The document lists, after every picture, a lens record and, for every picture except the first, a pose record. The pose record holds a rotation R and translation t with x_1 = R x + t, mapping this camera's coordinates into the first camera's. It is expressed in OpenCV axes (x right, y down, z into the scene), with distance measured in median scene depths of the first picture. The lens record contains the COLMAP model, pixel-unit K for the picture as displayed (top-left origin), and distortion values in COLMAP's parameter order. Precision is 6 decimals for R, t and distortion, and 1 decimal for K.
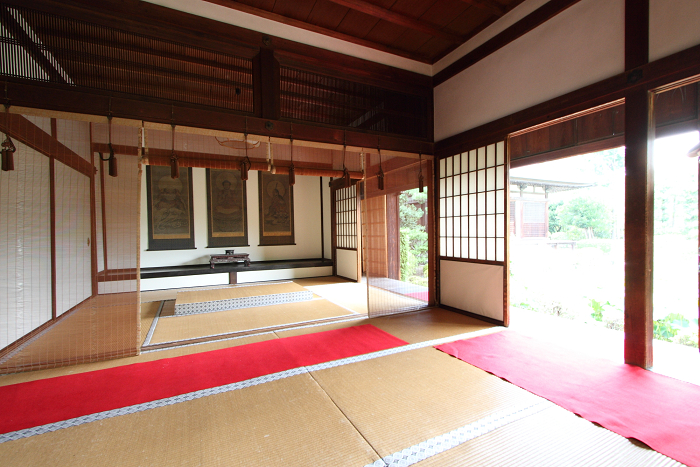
lens RADIAL K [[318.8, 0, 352.7], [0, 318.8, 238.0], [0, 0, 1]] dist [0.008854, -0.004985]
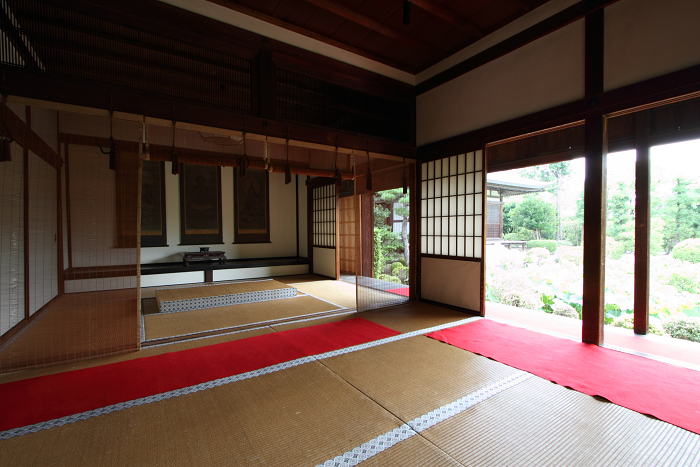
lens RADIAL K [[322.2, 0, 352.5], [0, 322.2, 238.5], [0, 0, 1]] dist [-0.016857, 0.003219]
pose [[0.992823, 0.007959, 0.119327, -0.096670], [-0.008378, 0.999960, 0.003009, 0.005610], [-0.119298, -0.003987, 0.992850, -0.051582]]
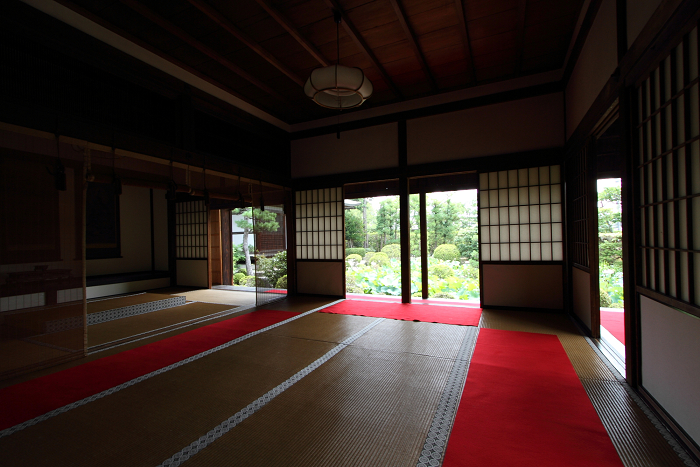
lens RADIAL K [[318.8, 0, 352.7], [0, 318.8, 238.0], [0, 0, 1]] dist [0.008854, -0.004985]
pose [[0.788145, 0.002429, 0.615485, -0.466378], [0.020235, 0.999349, -0.029855, 0.012393], [-0.615157, 0.035984, 0.787583, -0.315791]]
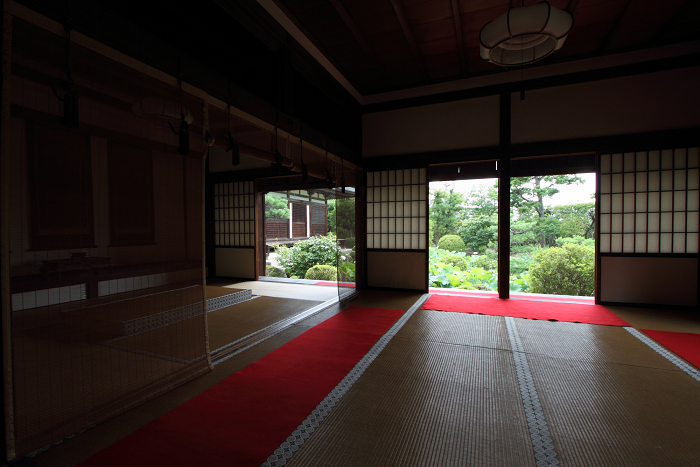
lens RADIAL K [[322.2, 0, 352.5], [0, 322.2, 238.5], [0, 0, 1]] dist [-0.016857, 0.003219]
pose [[0.758848, -0.008957, 0.651206, -0.697503], [0.008055, 0.999958, 0.004368, 0.012909], [-0.651218, 0.001931, 0.758888, 0.080329]]
